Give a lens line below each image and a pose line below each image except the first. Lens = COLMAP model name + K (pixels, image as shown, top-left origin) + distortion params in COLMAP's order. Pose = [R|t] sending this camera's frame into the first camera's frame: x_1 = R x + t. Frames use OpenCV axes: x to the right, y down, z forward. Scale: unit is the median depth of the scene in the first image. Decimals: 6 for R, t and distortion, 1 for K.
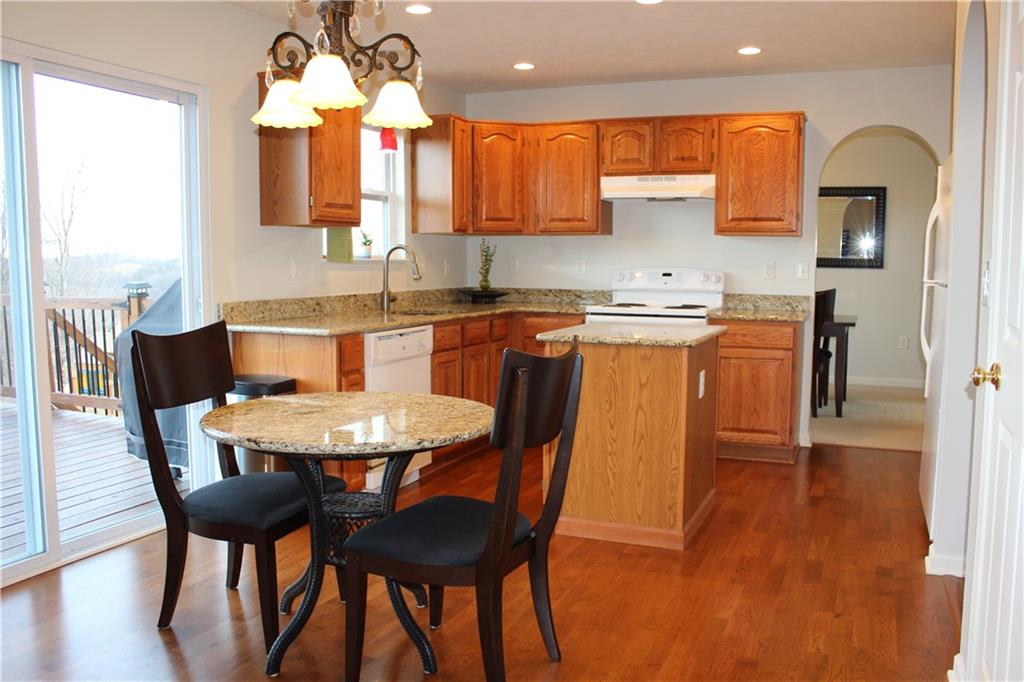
lens RADIAL K [[852.8, 0, 512.0], [0, 852.8, 341.0], [0, 0, 1]] dist [-0.168755, 0.142504]
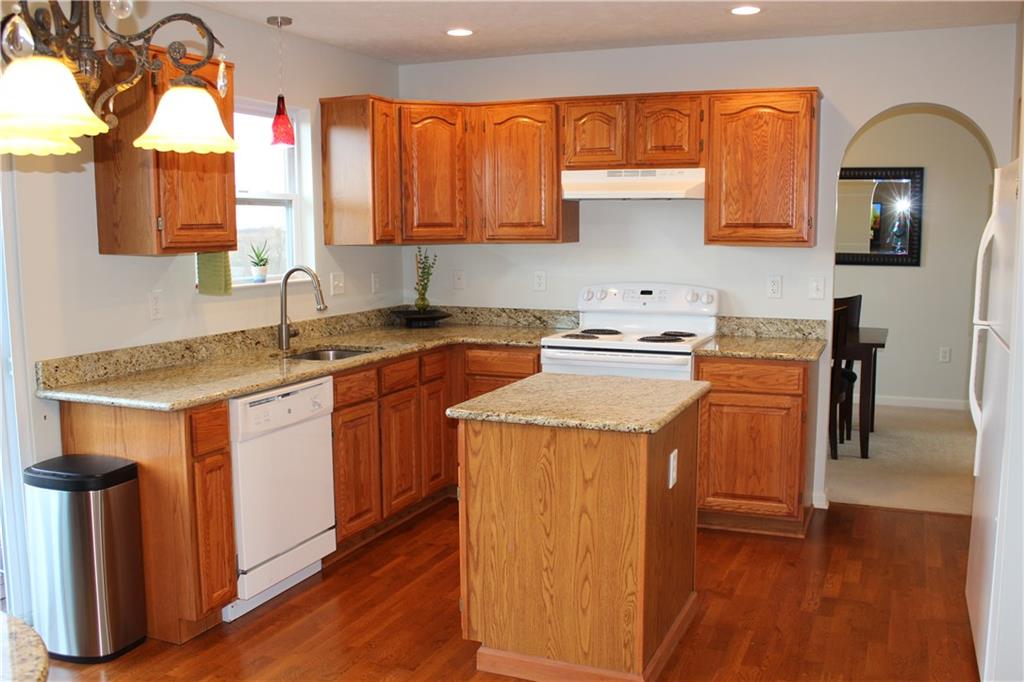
lens RADIAL K [[943.2, 0, 512.0], [0, 943.2, 341.0], [0, 0, 1]] dist [-0.156401, 0.168920]
pose [[0.999951, -0.009347, 0.003149, 0.060459], [0.009273, 0.999697, 0.022802, -0.061300], [-0.003361, -0.022772, 0.999735, 0.131915]]
